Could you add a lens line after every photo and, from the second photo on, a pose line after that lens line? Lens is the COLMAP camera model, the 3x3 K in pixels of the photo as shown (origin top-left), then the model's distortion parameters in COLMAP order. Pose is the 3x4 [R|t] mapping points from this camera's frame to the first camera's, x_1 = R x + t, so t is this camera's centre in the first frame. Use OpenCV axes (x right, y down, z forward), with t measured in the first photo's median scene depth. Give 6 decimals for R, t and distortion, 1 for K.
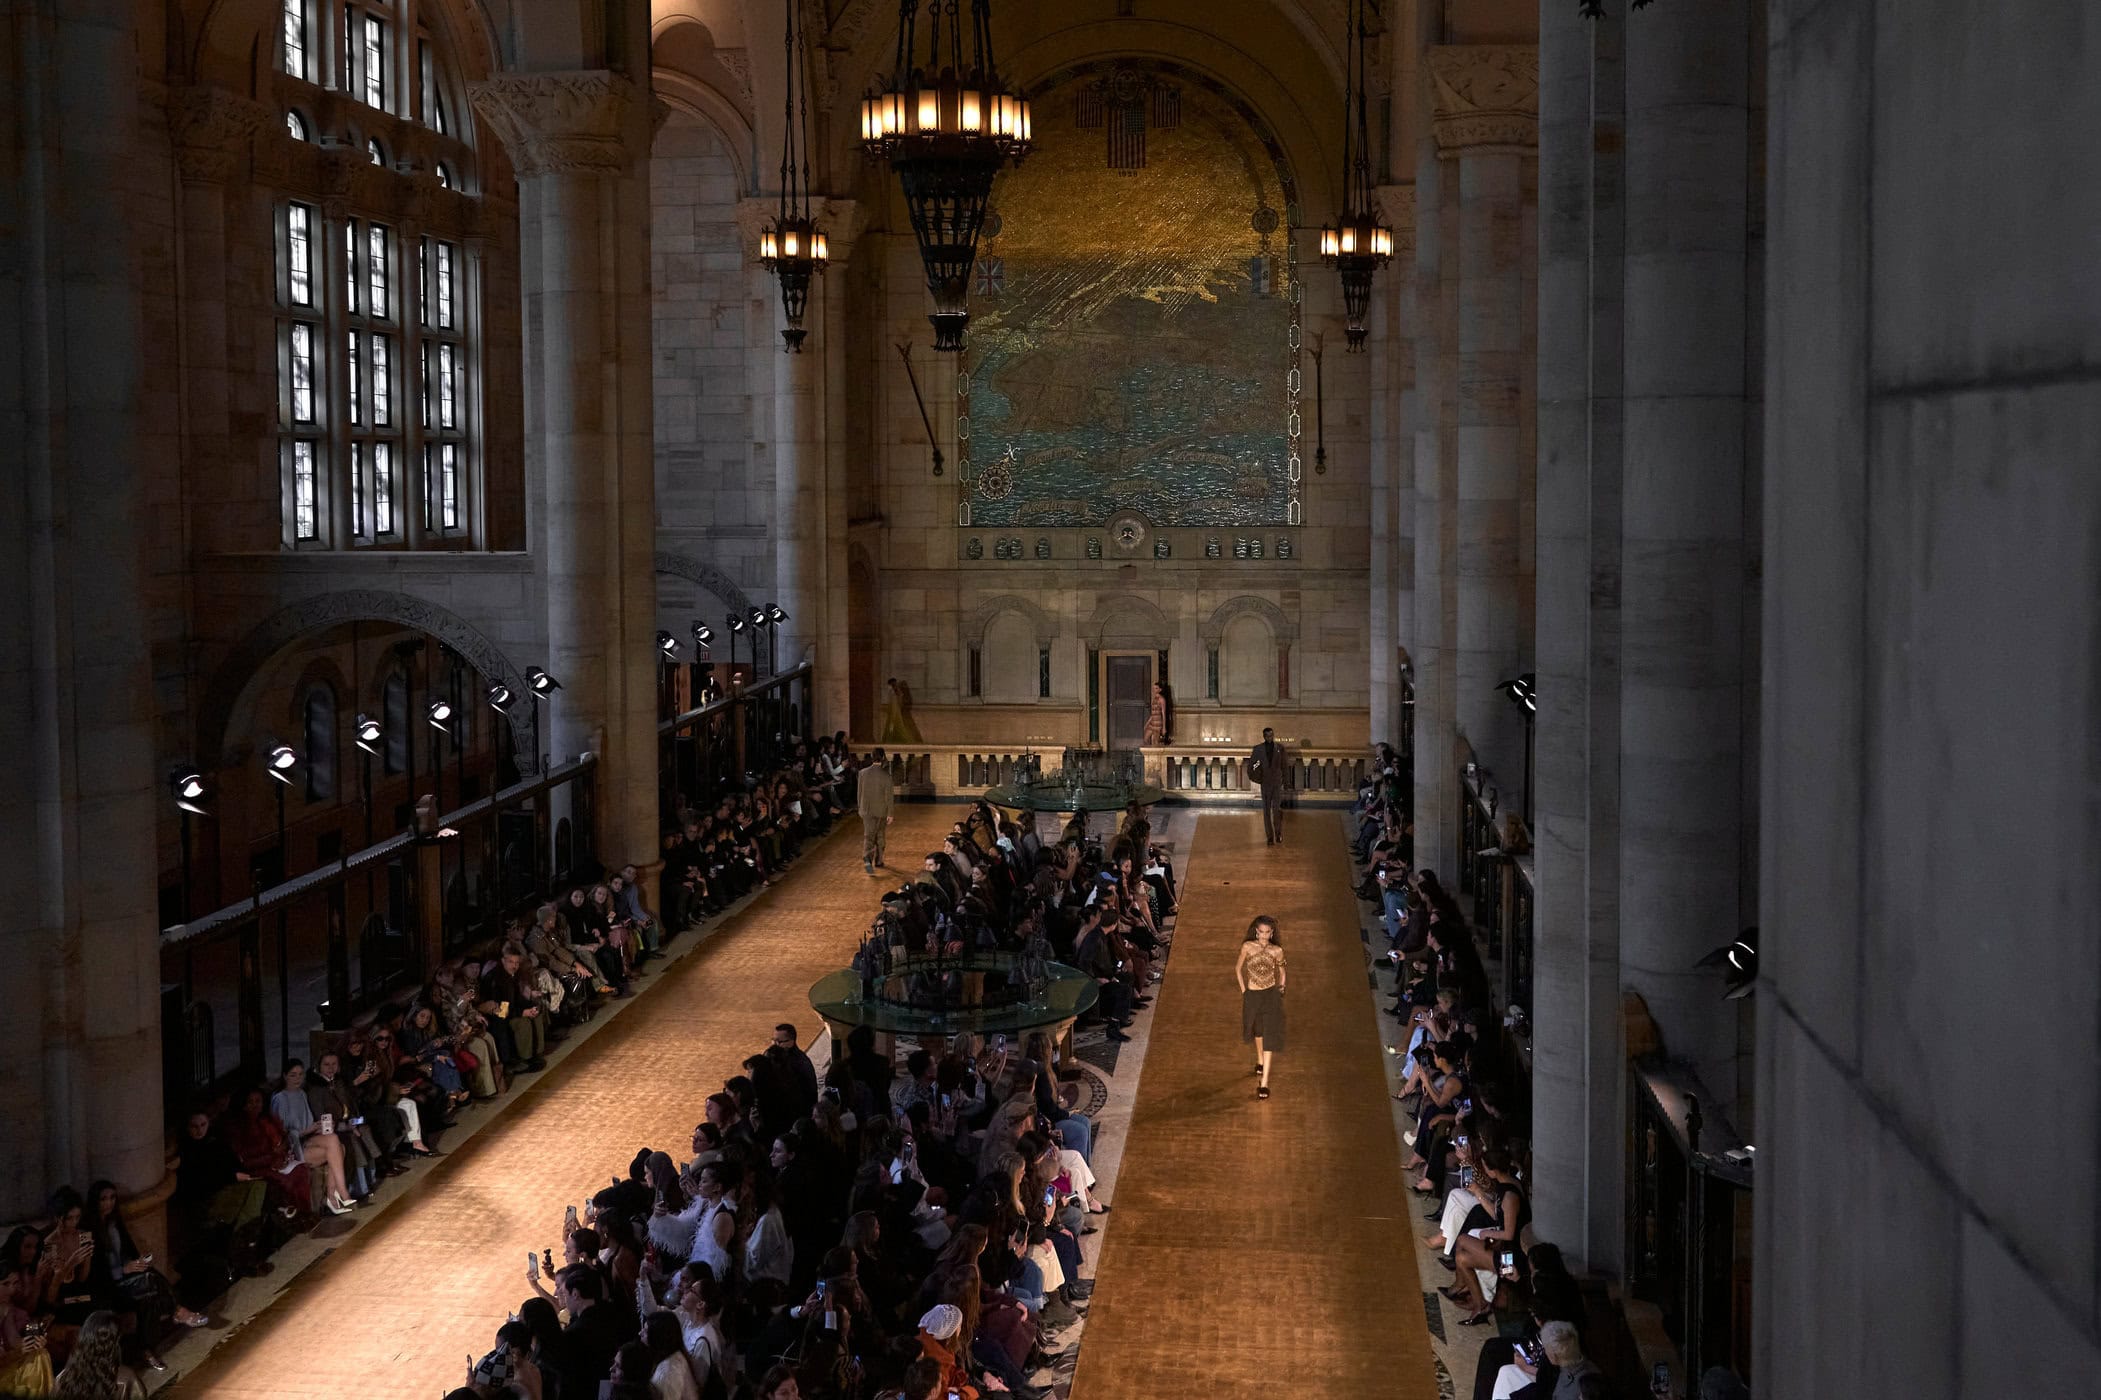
lens RADIAL K [[1948.1, 0, 1081.8], [0, 1948.1, 557.8], [0, 0, 1]] dist [0.009108, 0.000000]
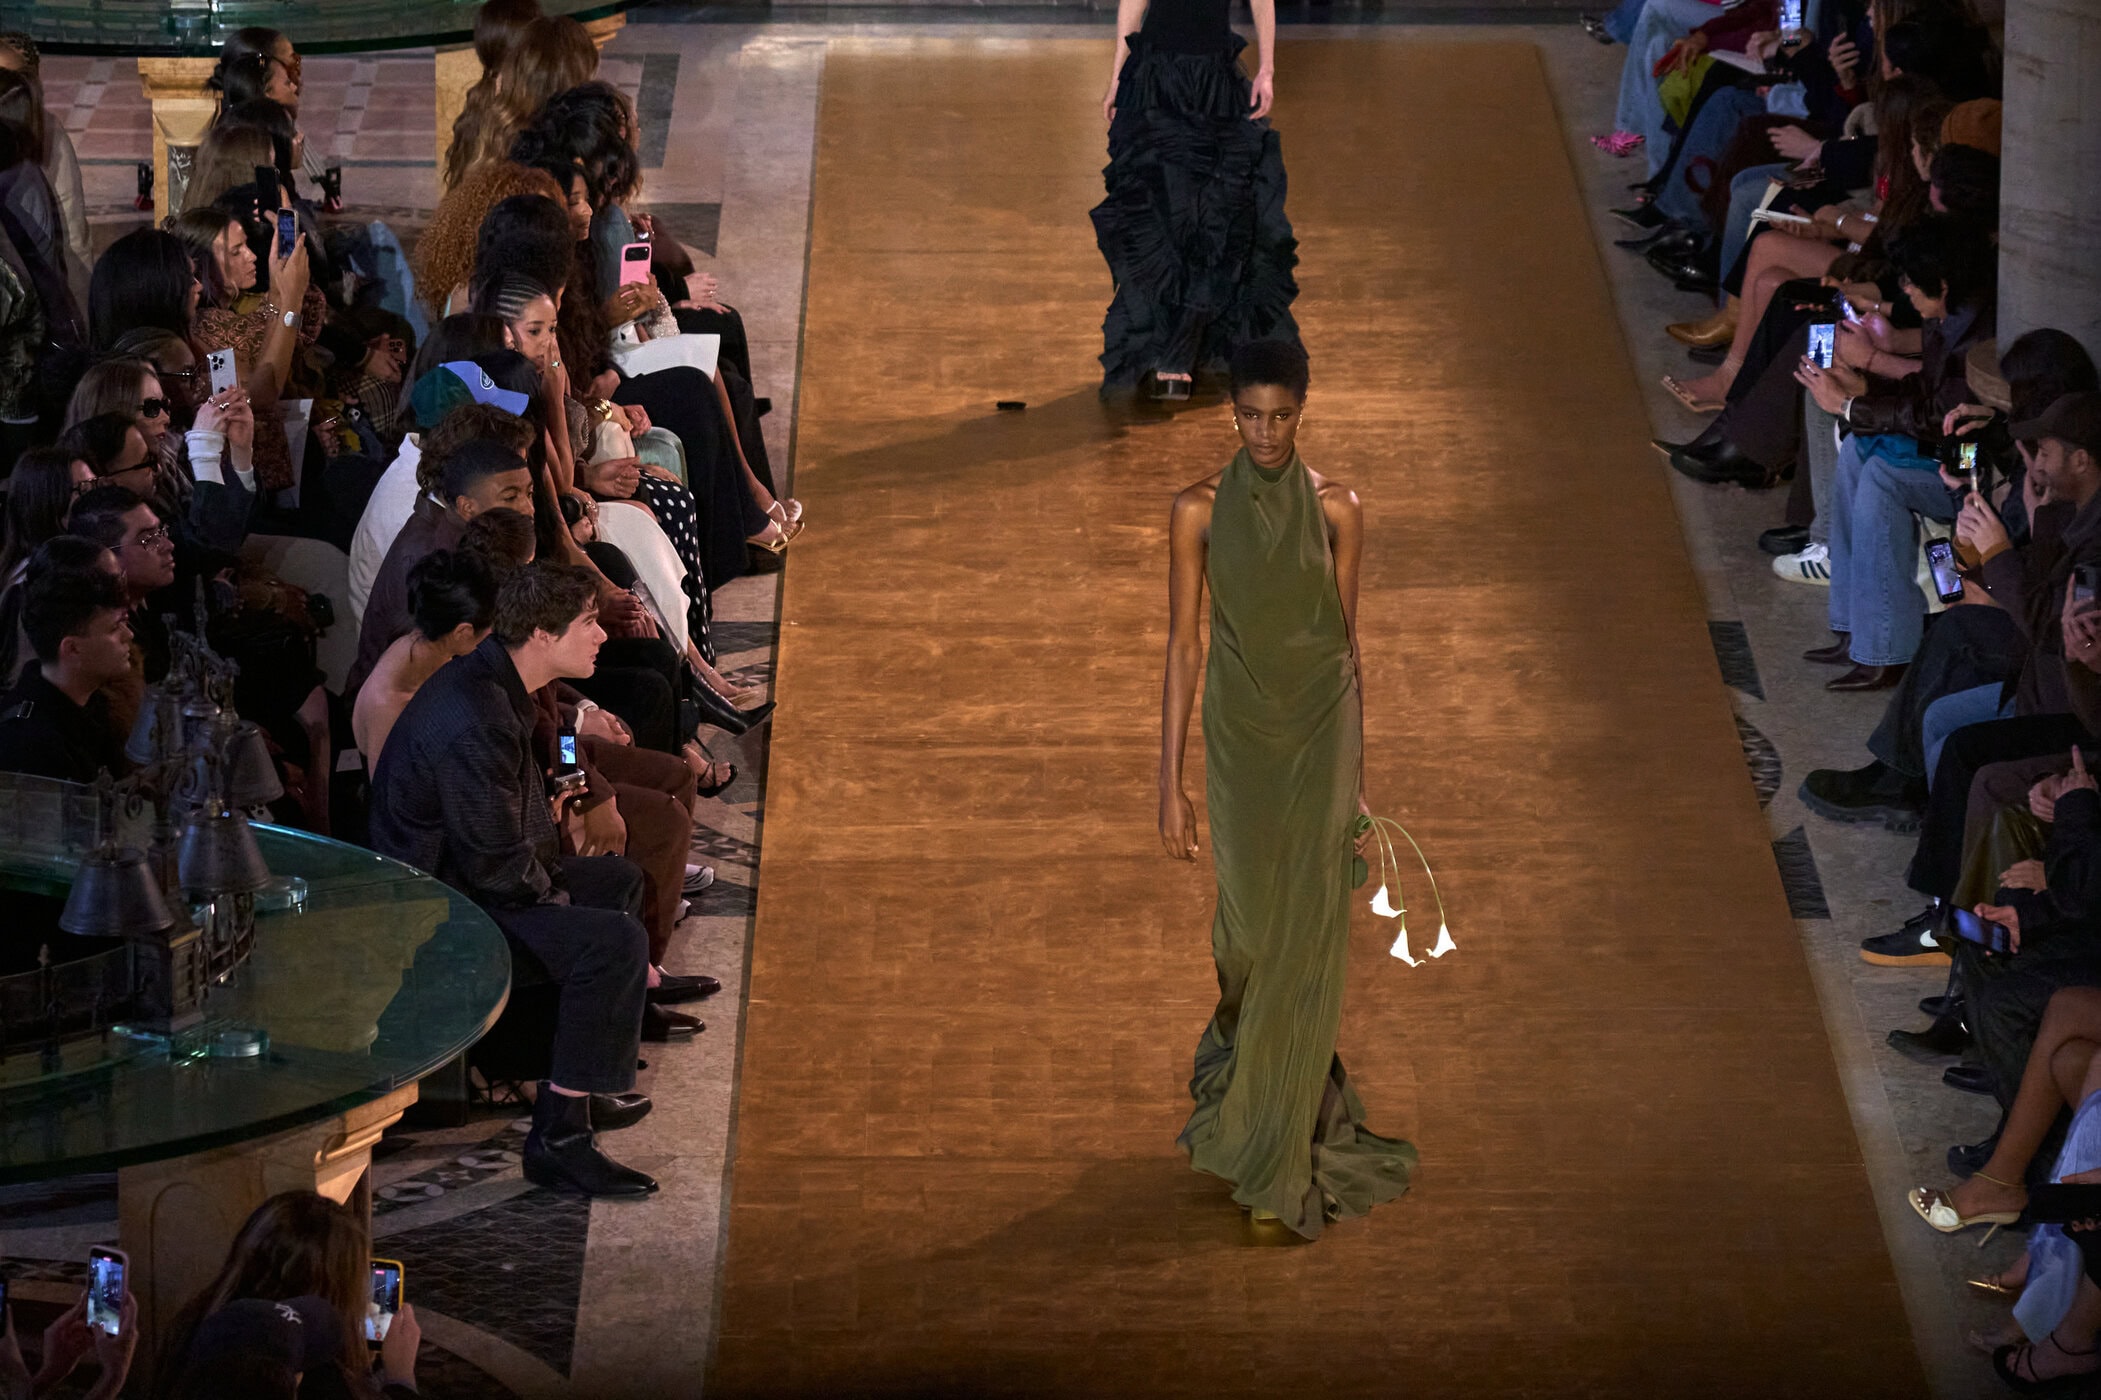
lens RADIAL K [[10138.1, 0, 1039.4], [0, 10138.1, 703.1], [0, 0, 1]] dist [0.037603, 0.000000]
pose [[0.994375, -0.018591, 0.104268, -0.027679], [-0.002087, 0.980844, 0.194786, -0.002815], [-0.105892, -0.193908, 0.975288, -0.004844]]
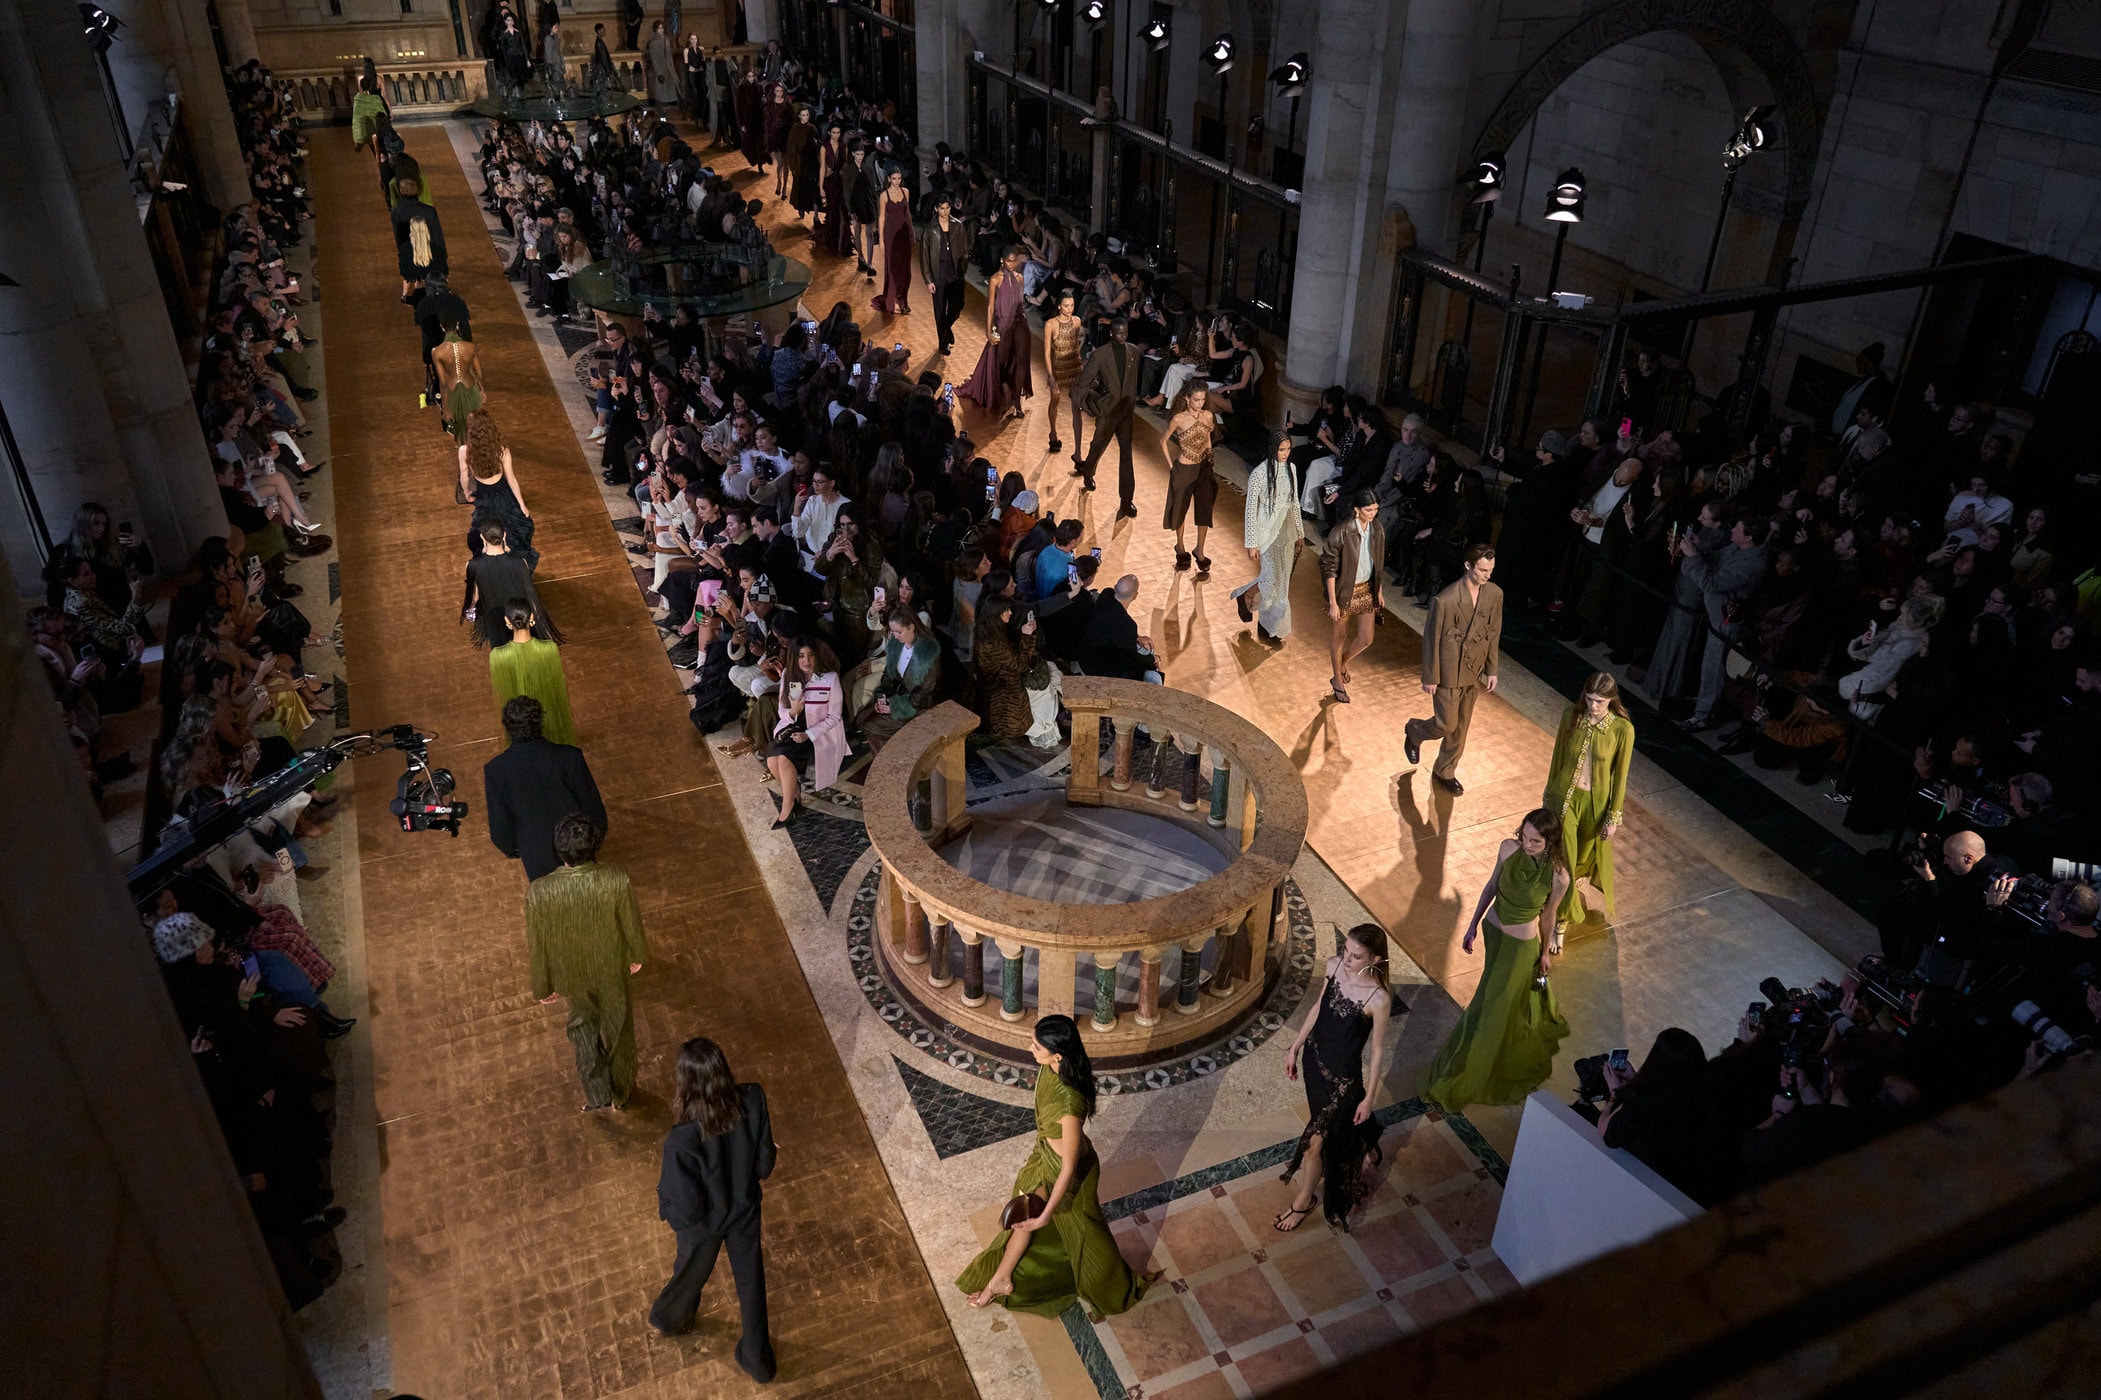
lens RADIAL K [[1519.7, 0, 1036.3], [0, 1519.7, 684.7], [0, 0, 1]] dist [0.007069, -0.005976]
pose [[0.875007, -0.238635, 0.421208, -0.207873], [0.007733, 0.876845, 0.480710, -0.006155], [-0.484048, -0.417368, 0.769091, 0.038529]]
